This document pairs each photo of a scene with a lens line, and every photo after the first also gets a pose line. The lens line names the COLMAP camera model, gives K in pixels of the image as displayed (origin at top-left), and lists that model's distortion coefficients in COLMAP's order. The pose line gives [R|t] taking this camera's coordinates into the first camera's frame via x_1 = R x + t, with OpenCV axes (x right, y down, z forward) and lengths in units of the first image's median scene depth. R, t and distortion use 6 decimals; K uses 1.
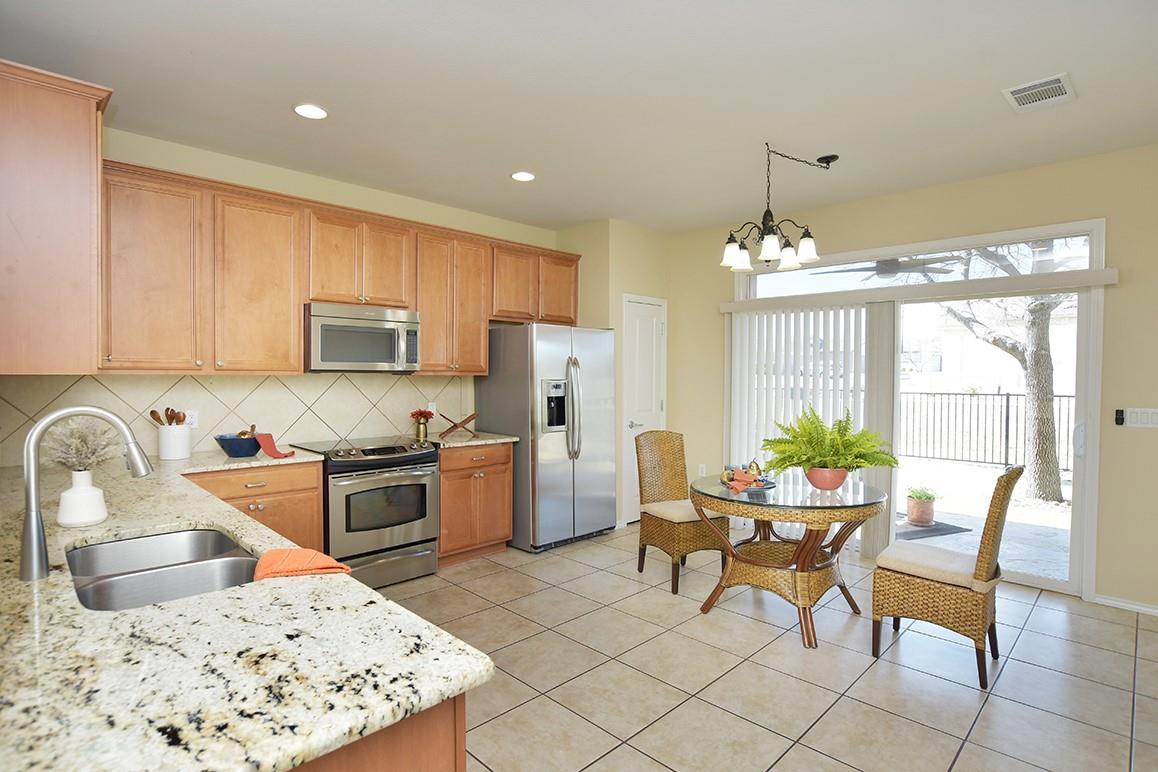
lens RADIAL K [[585.7, 0, 579.0], [0, 585.7, 386.0], [0, 0, 1]] dist [-0.025285, 0.000592]
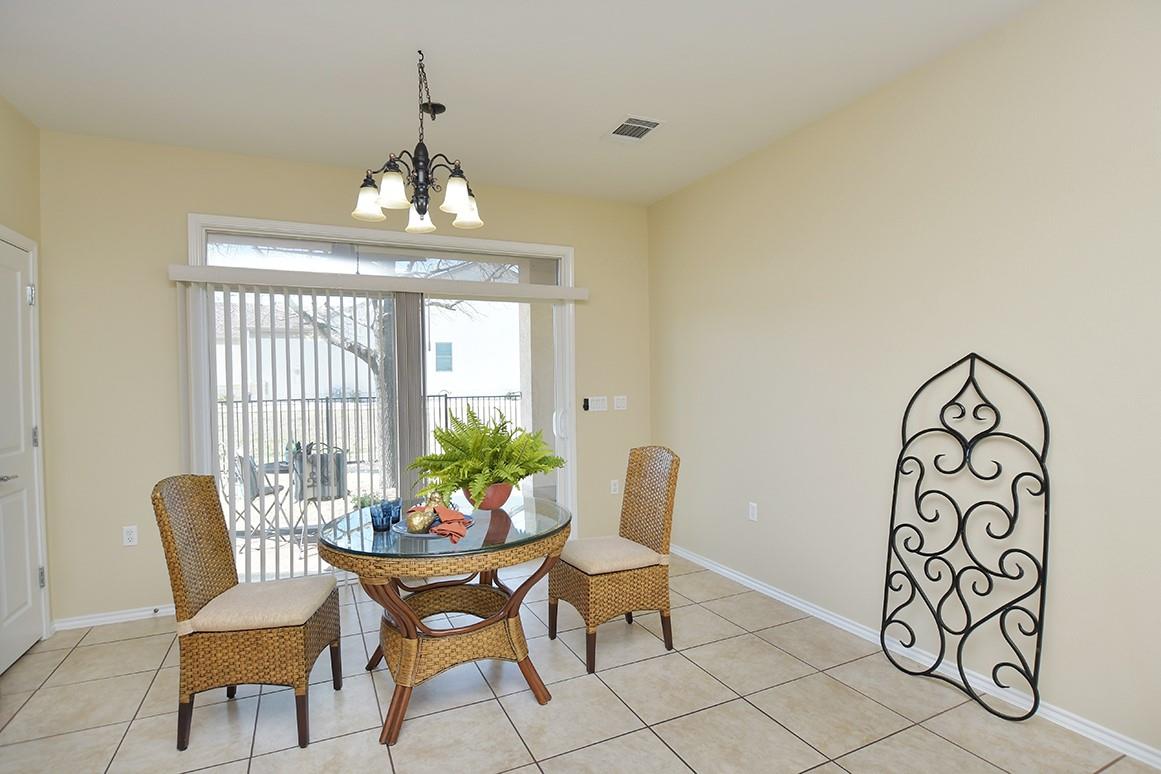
lens RADIAL K [[577.8, 0, 580.5], [0, 577.8, 387.0], [0, 0, 1]] dist [-0.043827, -0.000110]
pose [[0.327946, -0.019093, 0.944504, -0.233333], [0.034733, 0.999363, 0.008142, 0.003463], [-0.944058, 0.030135, 0.328400, 0.477505]]
